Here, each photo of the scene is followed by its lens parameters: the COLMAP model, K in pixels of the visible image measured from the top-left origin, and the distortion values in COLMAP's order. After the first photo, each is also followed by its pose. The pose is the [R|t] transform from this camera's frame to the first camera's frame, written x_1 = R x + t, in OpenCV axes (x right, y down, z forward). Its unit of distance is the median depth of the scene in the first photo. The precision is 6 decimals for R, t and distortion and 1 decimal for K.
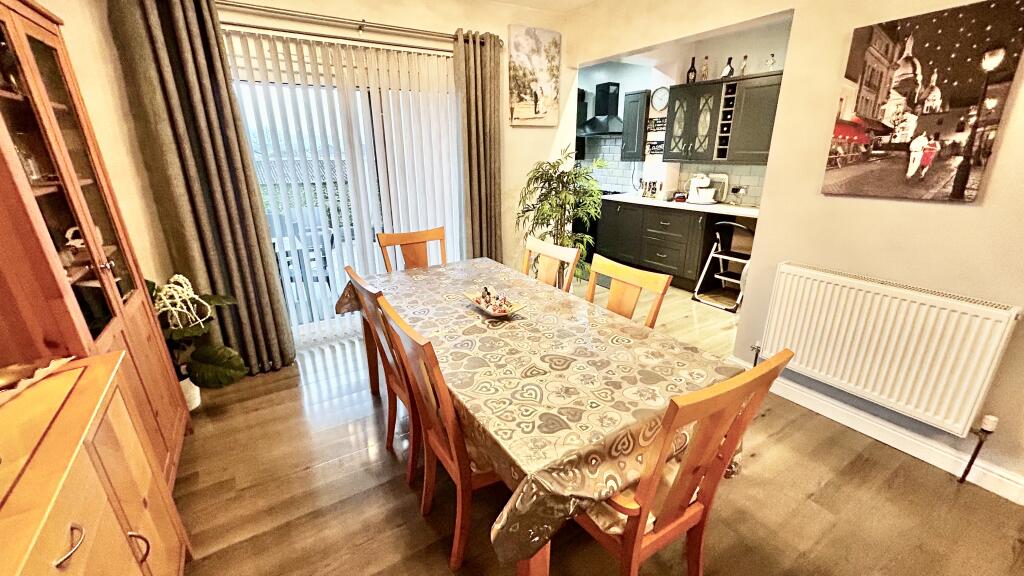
lens RADIAL K [[414.7, 0, 512.5], [0, 414.7, 288.1], [0, 0, 1]] dist [-0.000391, 0.001892]
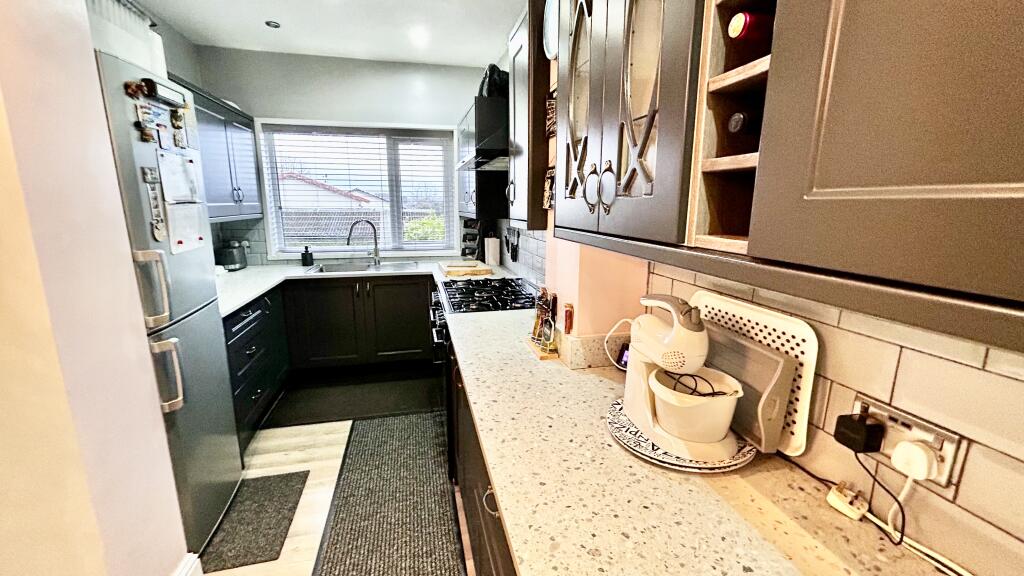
lens RADIAL K [[414.7, 0, 514.8], [0, 414.7, 288.7], [0, 0, 1]] dist [-0.000391, 0.001892]
pose [[0.944828, 0.075523, -0.318743, 0.447958], [-0.114536, 0.987805, -0.105461, -0.251684], [0.306891, 0.136150, 0.941956, 0.783717]]
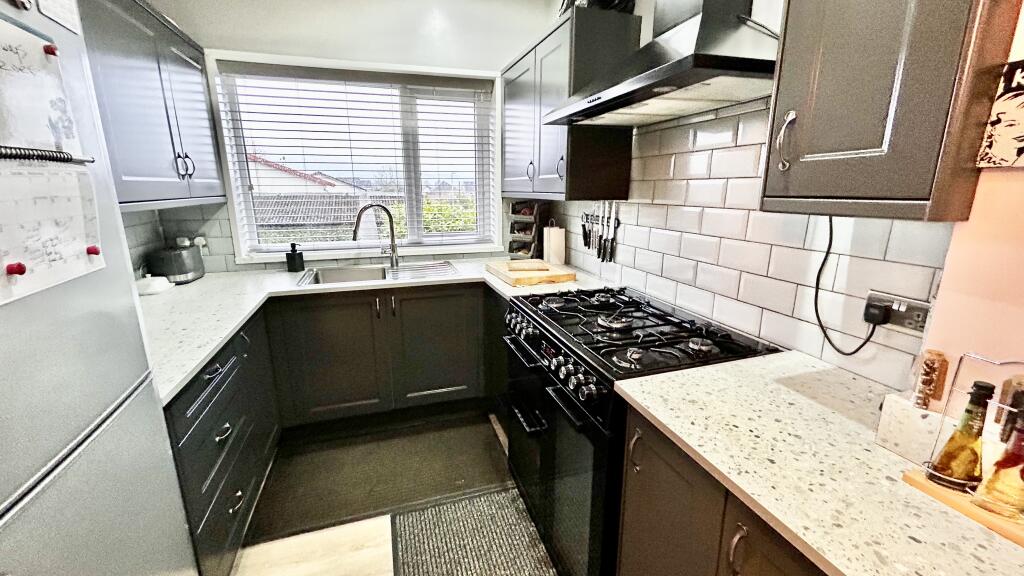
lens RADIAL K [[414.7, 0, 514.2], [0, 414.7, 290.2], [0, 0, 1]] dist [-0.000391, 0.001892]
pose [[0.967206, 0.065384, -0.245432, 0.236601], [-0.085540, 0.993703, -0.072374, -0.292977], [0.239154, 0.090995, 0.966708, 0.940654]]
